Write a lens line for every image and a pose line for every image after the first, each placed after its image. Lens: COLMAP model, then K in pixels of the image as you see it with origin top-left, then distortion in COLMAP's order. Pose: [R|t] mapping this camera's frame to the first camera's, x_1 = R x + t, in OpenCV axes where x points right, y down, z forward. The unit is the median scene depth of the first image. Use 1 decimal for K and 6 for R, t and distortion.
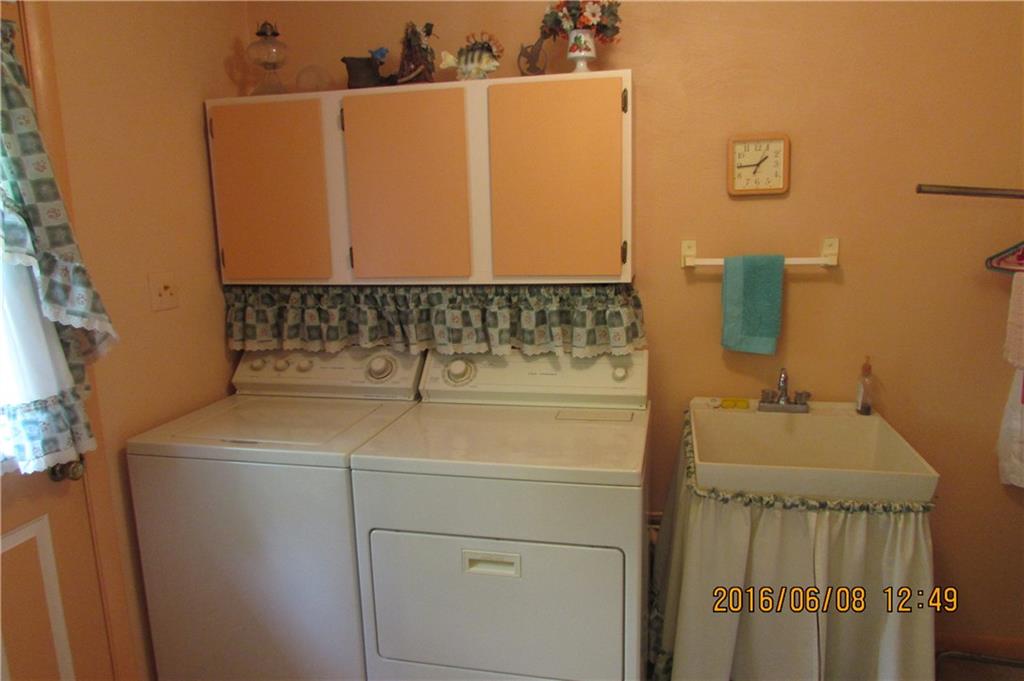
lens RADIAL K [[719.7, 0, 512.3], [0, 719.7, 341.1], [0, 0, 1]] dist [-0.038891, 0.001081]
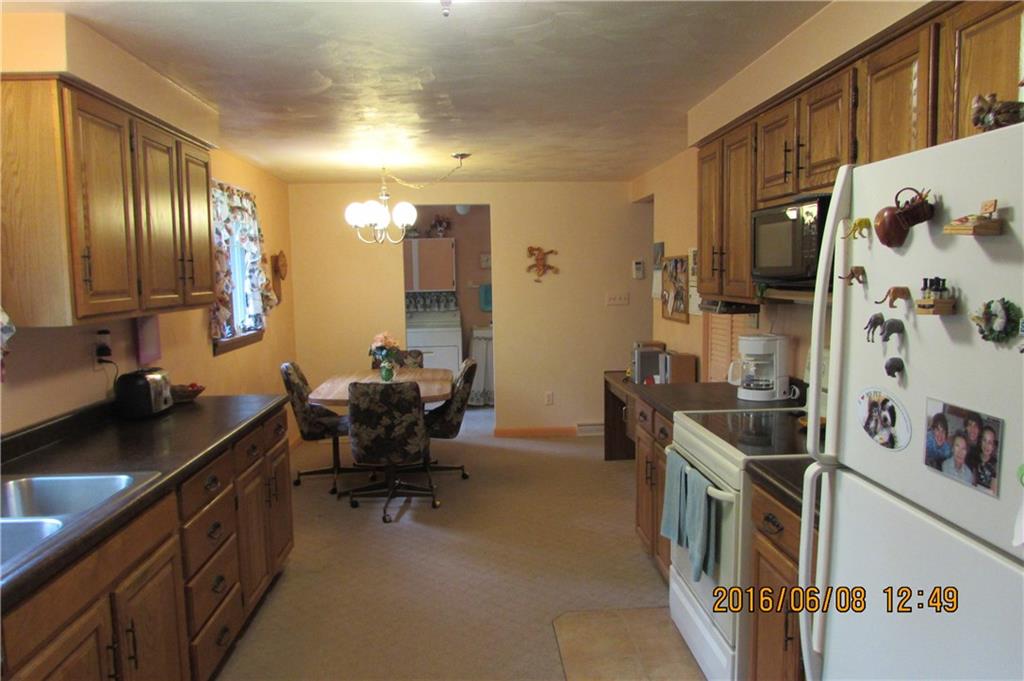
lens RADIAL K [[719.7, 0, 511.9], [0, 719.7, 342.1], [0, 0, 1]] dist [-0.038891, 0.001081]
pose [[0.965738, -0.018382, 0.258868, -0.532658], [0.040572, 0.995917, -0.080641, 0.502768], [-0.256329, 0.088381, 0.962541, -2.707158]]
